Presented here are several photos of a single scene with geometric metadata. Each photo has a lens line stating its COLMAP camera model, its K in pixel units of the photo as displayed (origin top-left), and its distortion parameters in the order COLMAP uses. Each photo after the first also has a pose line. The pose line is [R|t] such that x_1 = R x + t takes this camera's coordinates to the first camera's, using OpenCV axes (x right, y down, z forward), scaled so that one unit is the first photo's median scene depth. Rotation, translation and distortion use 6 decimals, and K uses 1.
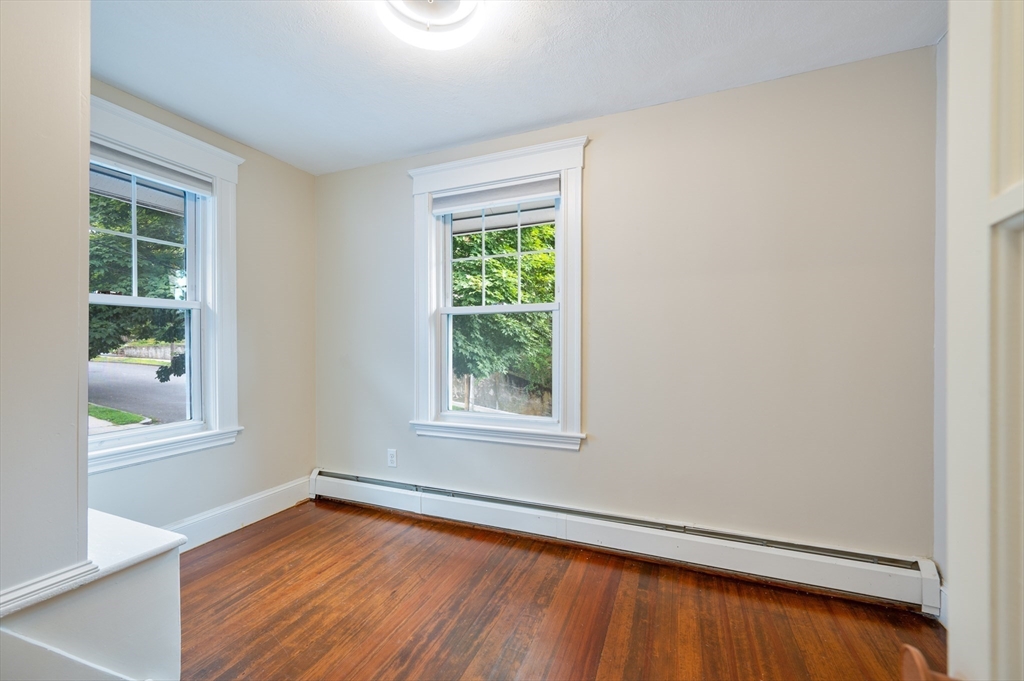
lens RADIAL K [[409.3, 0, 510.8], [0, 409.3, 348.1], [0, 0, 1]] dist [-0.001262, -0.000058]
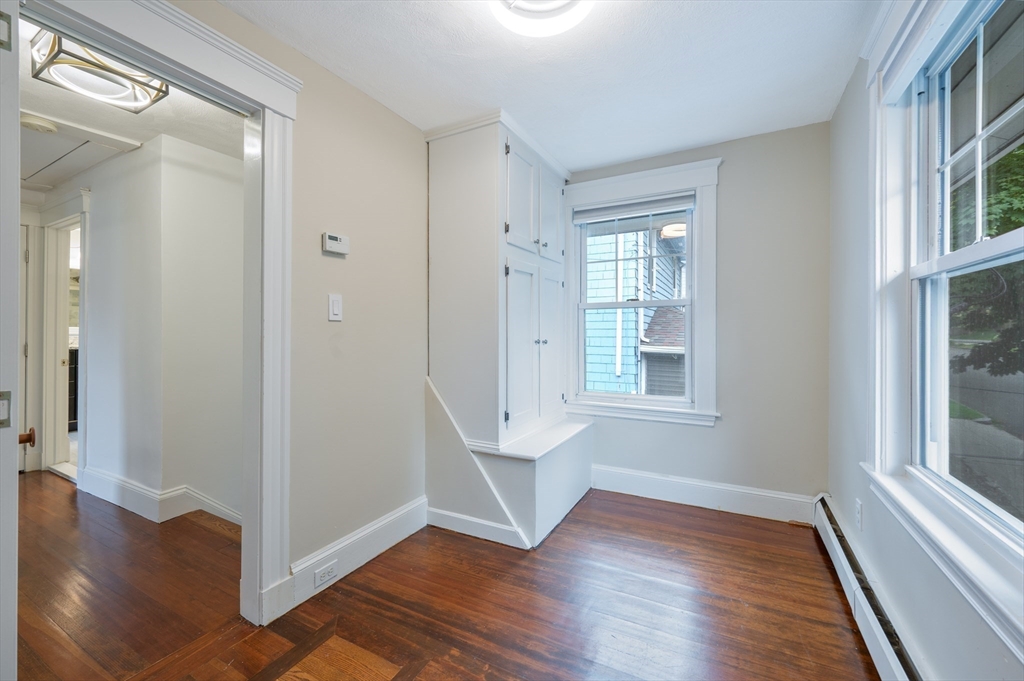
lens RADIAL K [[409.3, 0, 513.9], [0, 409.3, 330.2], [0, 0, 1]] dist [-0.001262, -0.000058]
pose [[-0.095087, -0.004286, -0.995460, 0.461052], [-0.004301, 0.999983, -0.003895, -0.015383], [0.995460, 0.003912, -0.095104, 0.609266]]
